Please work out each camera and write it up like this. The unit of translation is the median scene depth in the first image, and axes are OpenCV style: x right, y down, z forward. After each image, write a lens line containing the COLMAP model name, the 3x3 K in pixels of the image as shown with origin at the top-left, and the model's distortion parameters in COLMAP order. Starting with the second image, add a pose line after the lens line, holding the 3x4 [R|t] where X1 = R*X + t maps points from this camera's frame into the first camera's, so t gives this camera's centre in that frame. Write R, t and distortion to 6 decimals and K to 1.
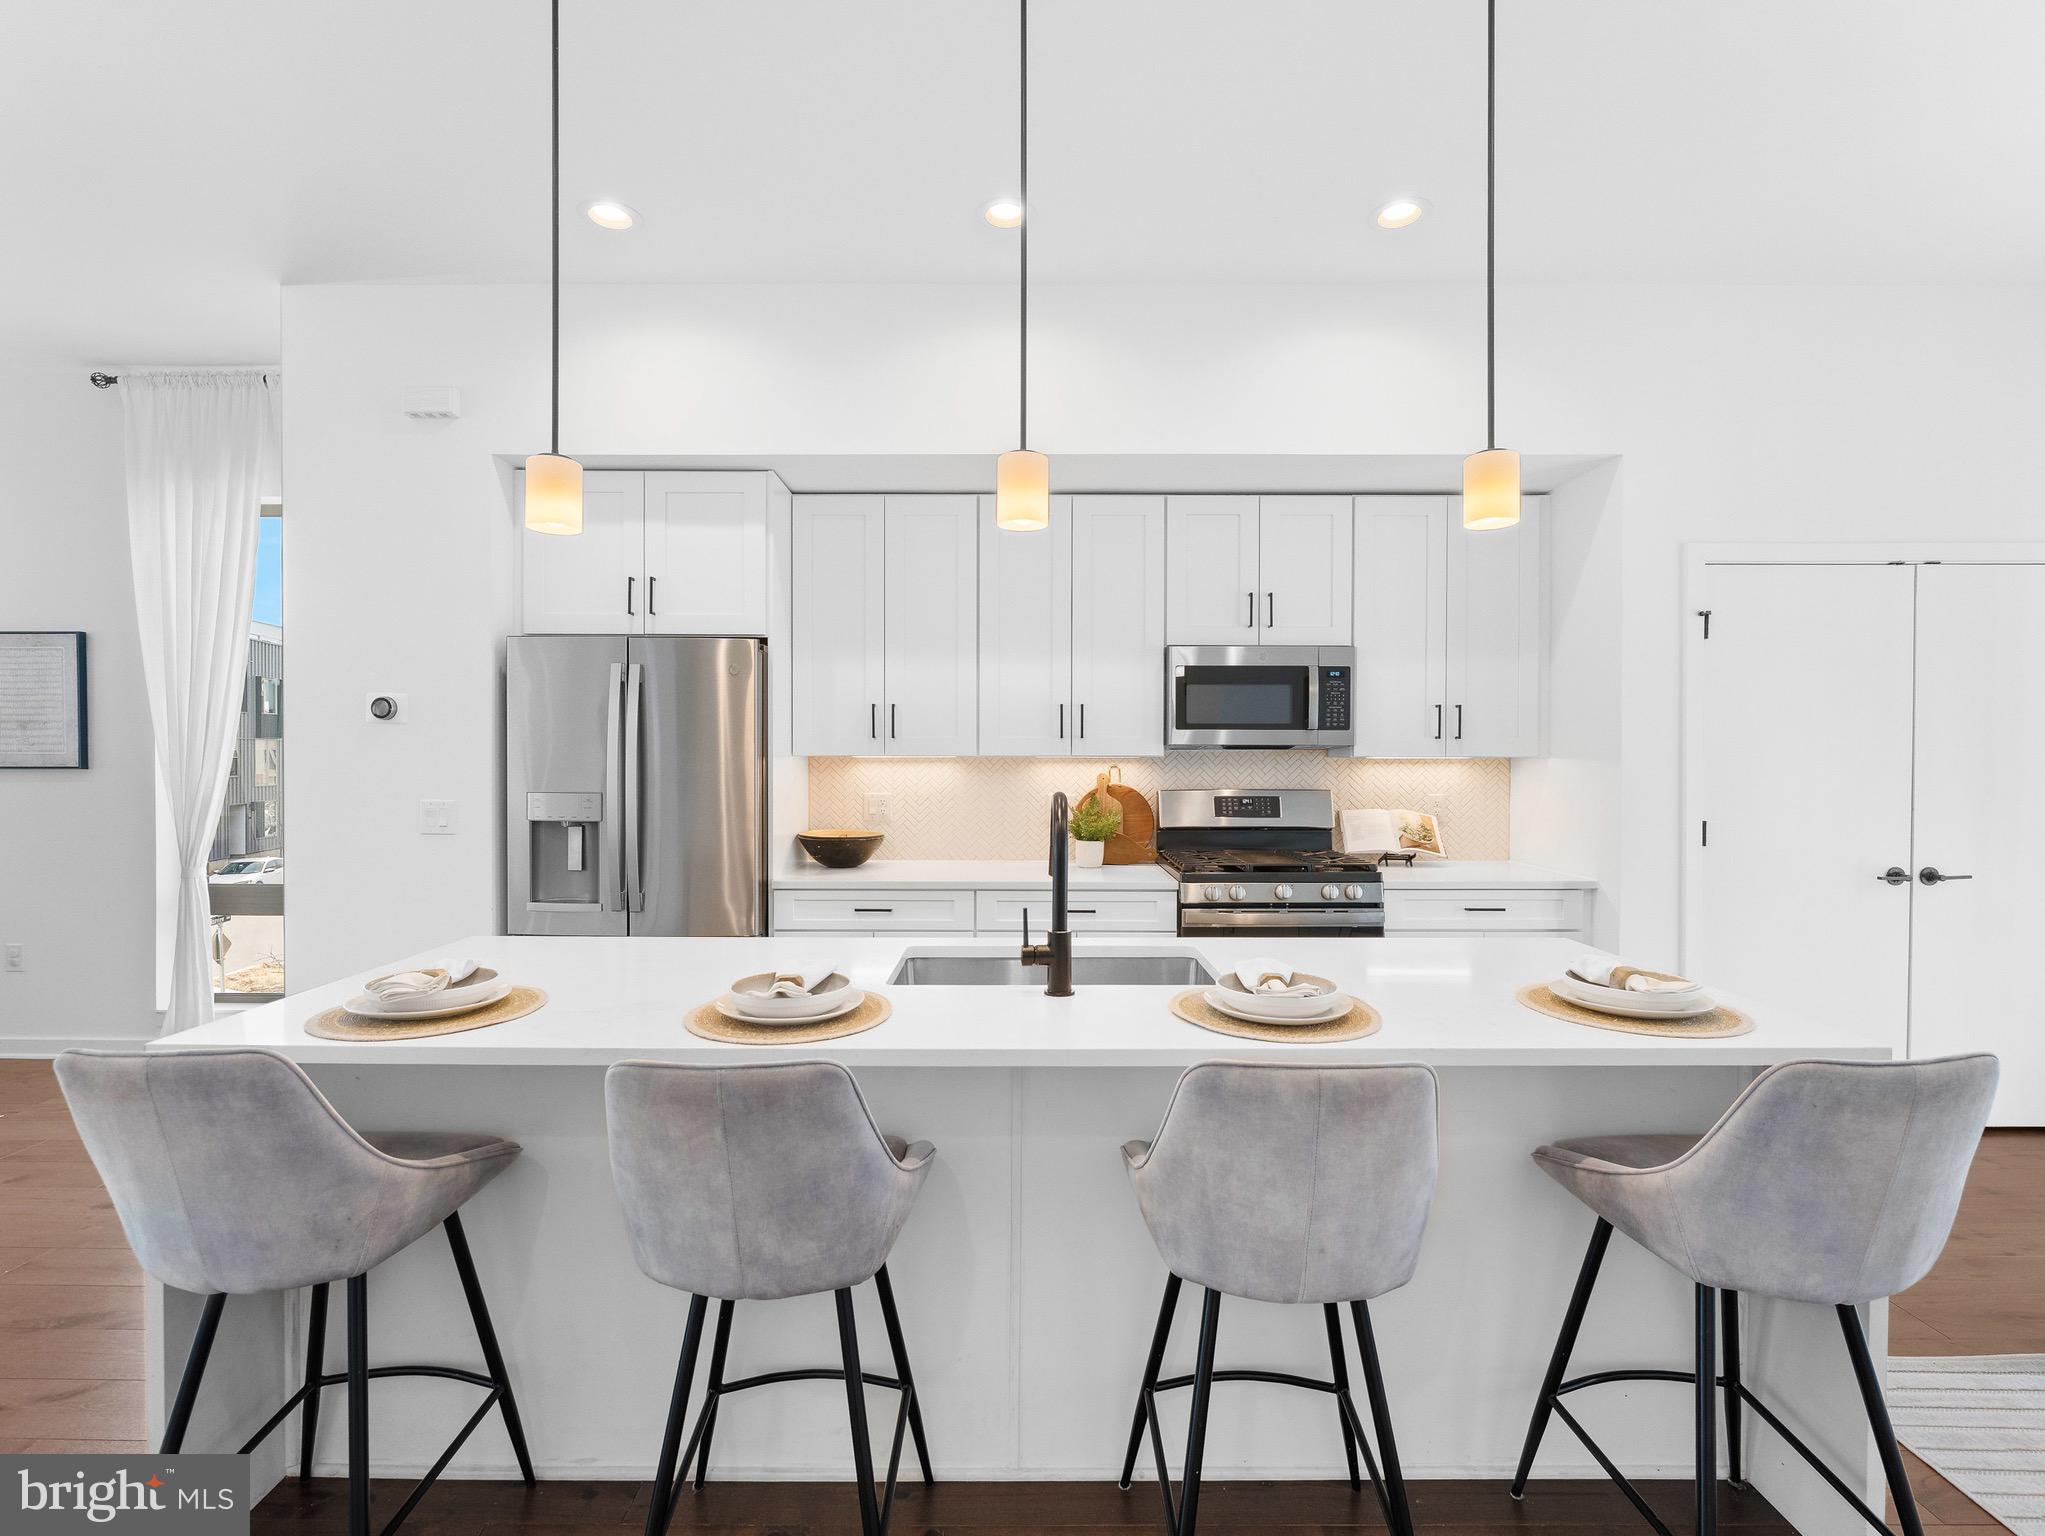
lens RADIAL K [[928.7, 0, 1044.4], [0, 928.7, 762.1], [0, 0, 1]] dist [-0.009063, 0.001461]
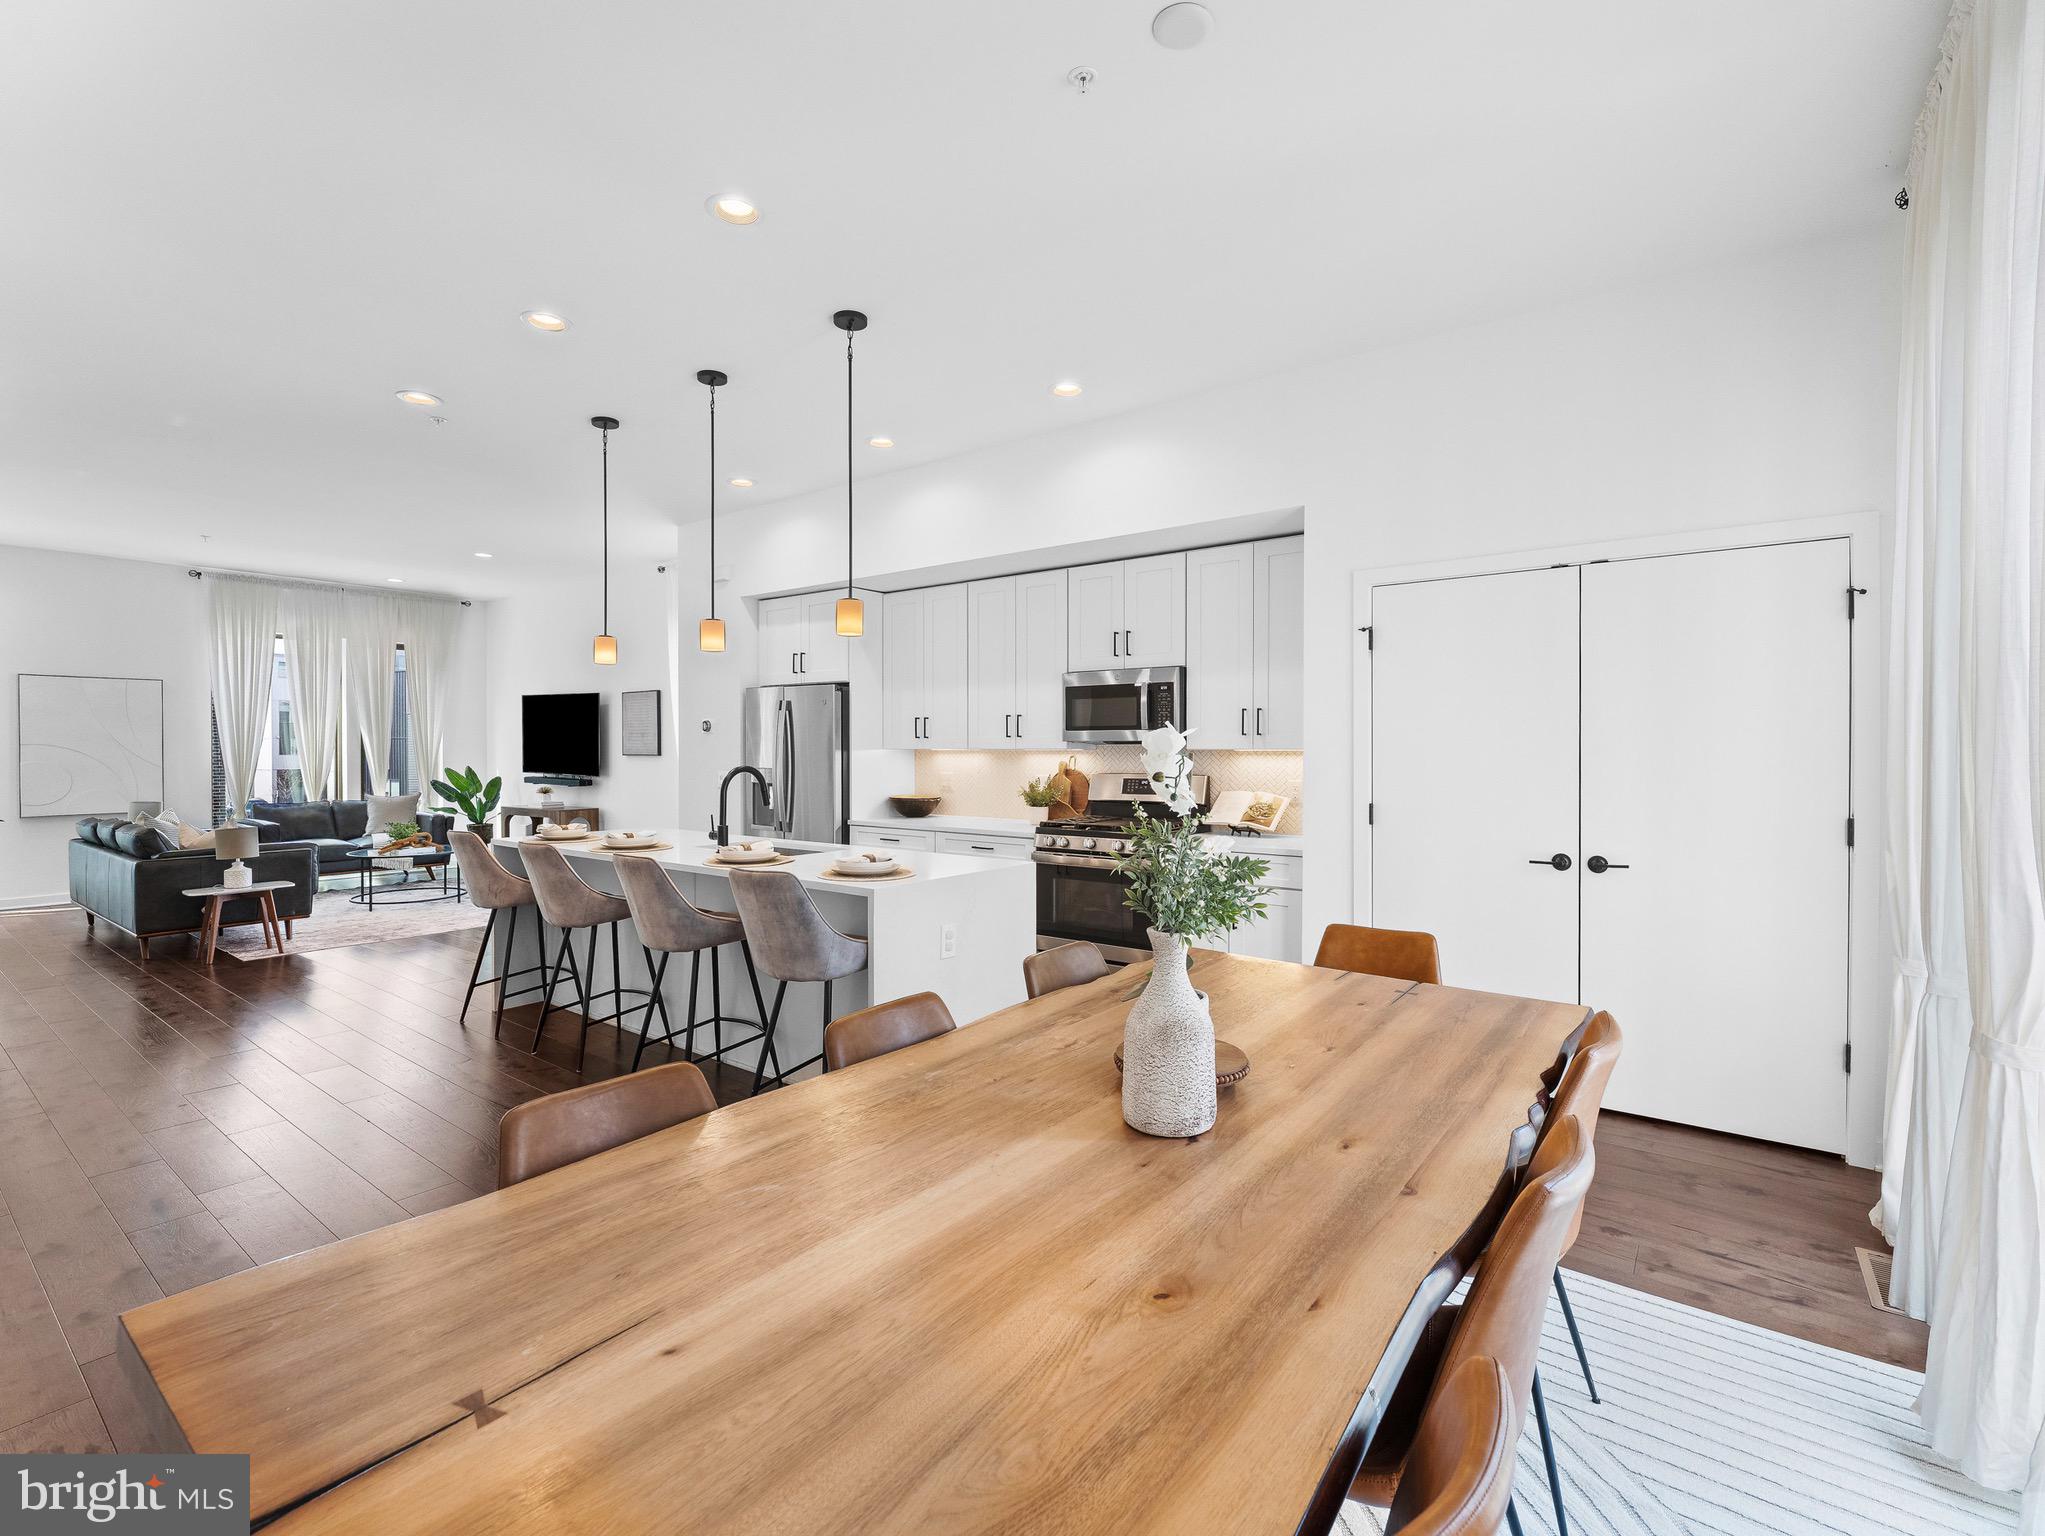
lens RADIAL K [[928.7, 0, 1066.7], [0, 928.7, 762.3], [0, 0, 1]] dist [-0.009063, 0.001461]
pose [[0.813351, 0.007521, -0.581724, 1.077665], [-0.003909, 0.999965, 0.007463, 0.003459], [0.581760, -0.003796, 0.813352, -0.195191]]
